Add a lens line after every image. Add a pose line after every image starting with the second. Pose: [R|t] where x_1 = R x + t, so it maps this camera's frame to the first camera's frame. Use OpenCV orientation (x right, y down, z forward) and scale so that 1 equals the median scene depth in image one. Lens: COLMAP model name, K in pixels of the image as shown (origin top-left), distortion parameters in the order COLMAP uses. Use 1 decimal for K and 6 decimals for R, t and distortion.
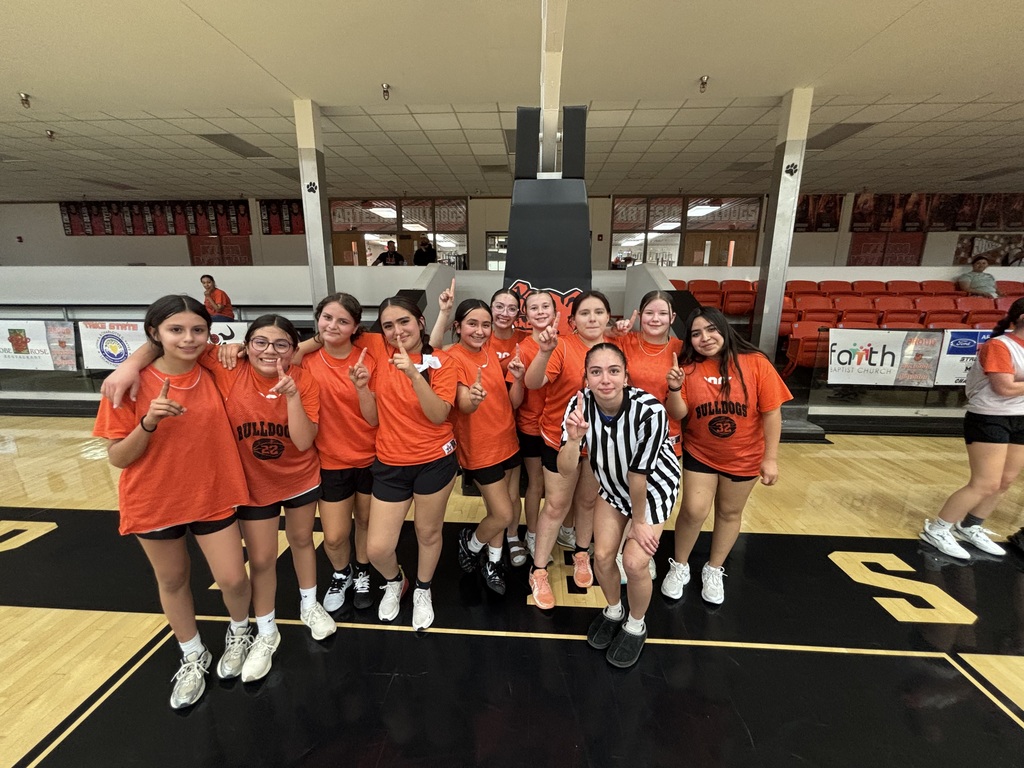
lens RADIAL K [[413.4, 0, 505.3], [0, 413.4, 382.8], [0, 0, 1]] dist [-0.004287, 0.001477]
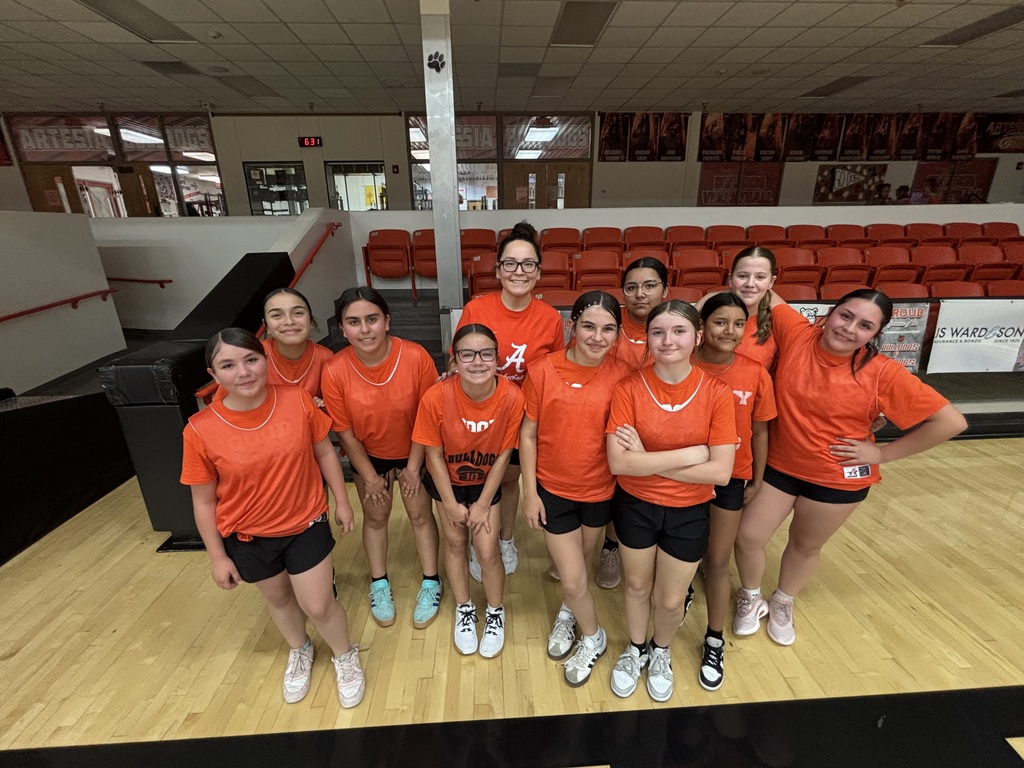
lens RADIAL K [[456.5, 0, 512.0], [0, 456.5, 381.2], [0, 0, 1]] dist [-0.008685, 0.004336]
pose [[0.992485, -0.053797, 0.109910, 0.347324], [0.043007, 0.994229, 0.098280, -0.036456], [-0.114563, -0.092815, 0.989071, 0.105906]]
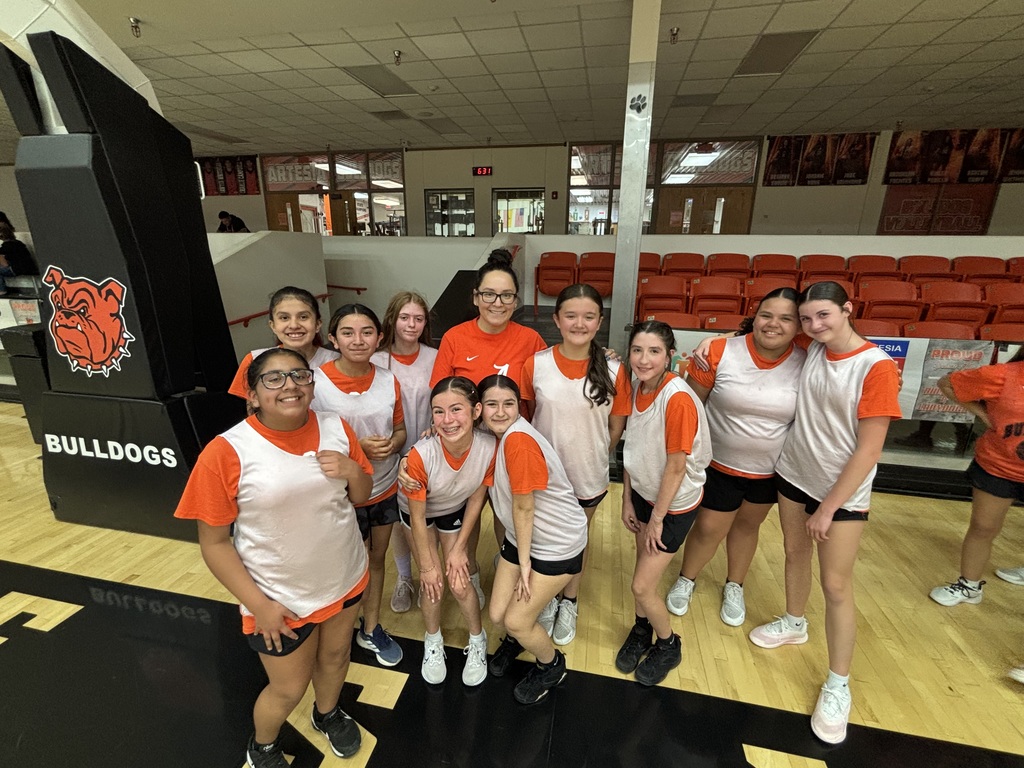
lens RADIAL K [[456.5, 0, 507.4], [0, 456.5, 381.2], [0, 0, 1]] dist [-0.008685, 0.004336]
pose [[0.989400, 0.045436, -0.137925, 0.293276], [-0.037844, 0.997647, 0.057177, -0.031741], [0.140198, -0.051351, 0.988791, 0.071459]]
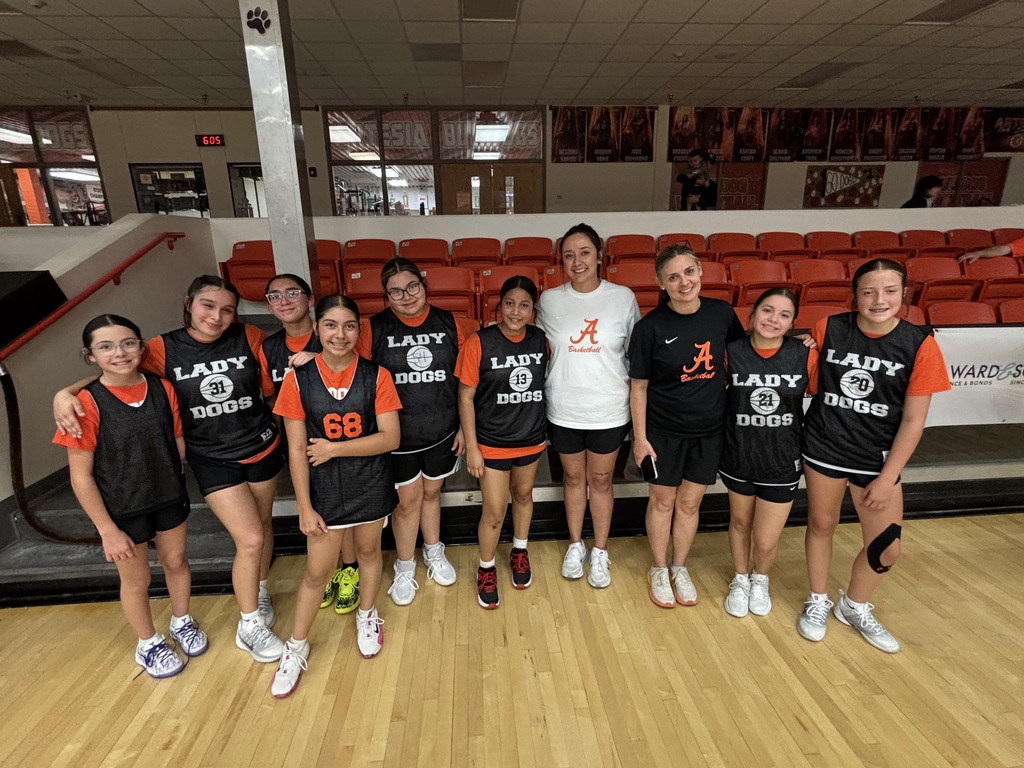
lens RADIAL K [[502.6, 0, 513.0], [0, 502.6, 381.7], [0, 0, 1]] dist [-0.013325, 0.007836]
pose [[0.989595, -0.059268, 0.131105, 0.440642], [0.053167, 0.997355, 0.049557, -0.047187], [-0.133695, -0.042071, 0.990129, 0.169469]]
